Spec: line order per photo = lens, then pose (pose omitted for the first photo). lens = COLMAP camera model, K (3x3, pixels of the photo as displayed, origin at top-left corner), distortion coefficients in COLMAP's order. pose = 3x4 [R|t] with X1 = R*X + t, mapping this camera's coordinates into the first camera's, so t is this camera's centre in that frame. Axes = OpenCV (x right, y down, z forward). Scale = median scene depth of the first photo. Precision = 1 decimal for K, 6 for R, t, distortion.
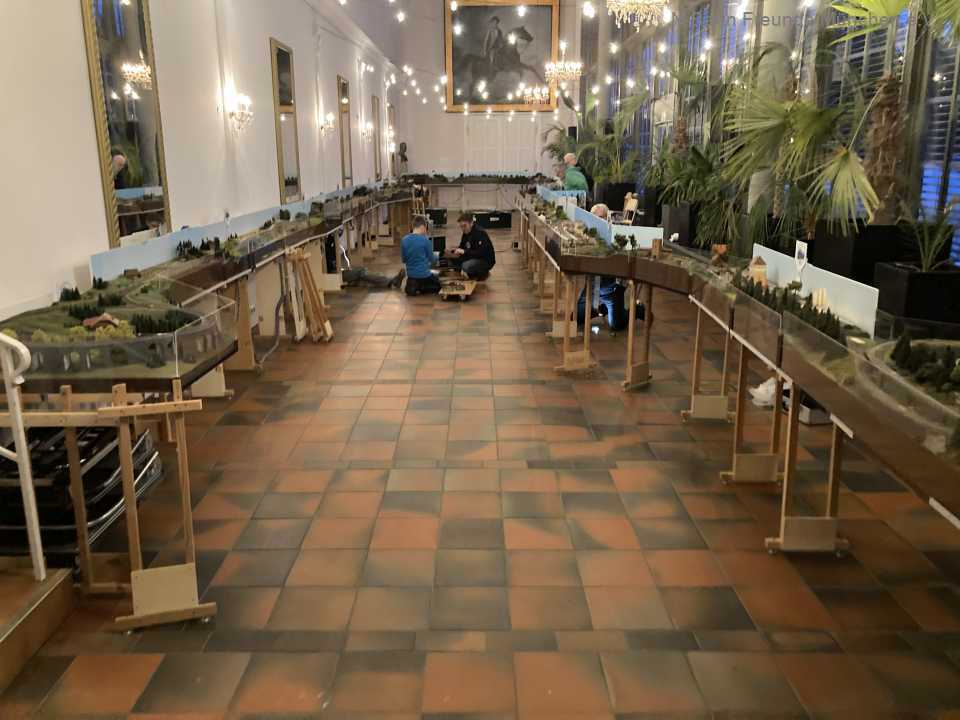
lens RADIAL K [[805.3, 0, 479.6], [0, 805.3, 358.0], [0, 0, 1]] dist [-0.000145, -0.002081]
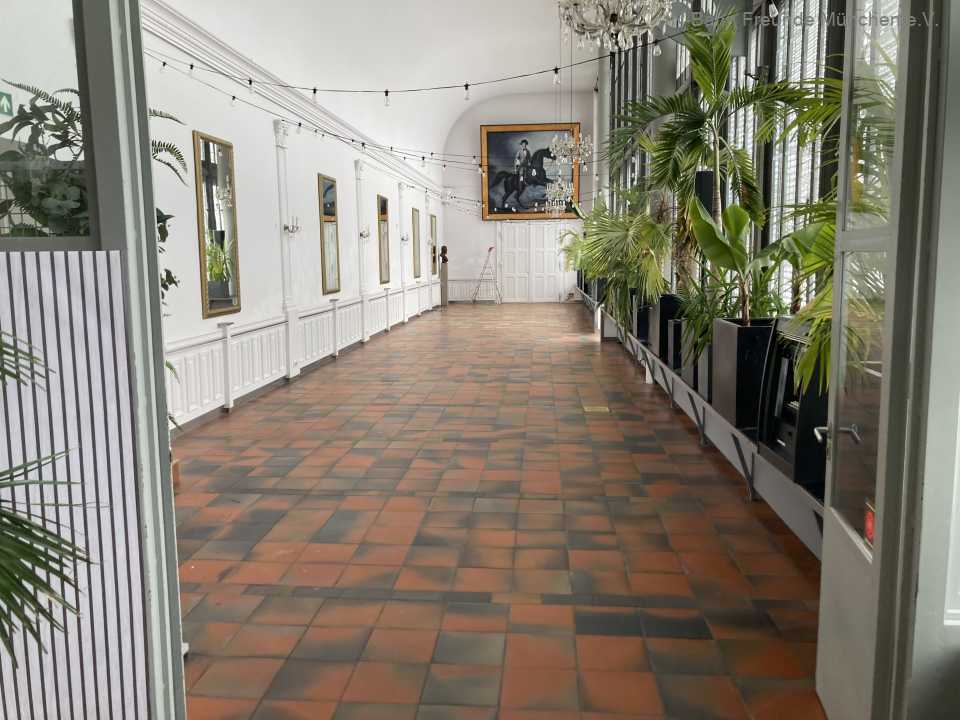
lens RADIAL K [[805.3, 0, 479.8], [0, 805.3, 359.2], [0, 0, 1]] dist [-0.000145, -0.002081]
pose [[0.996744, 0.013286, -0.079532, 0.376892], [-0.022745, 0.992607, -0.119226, 0.238844], [0.077360, 0.120647, 0.989677, -0.898263]]
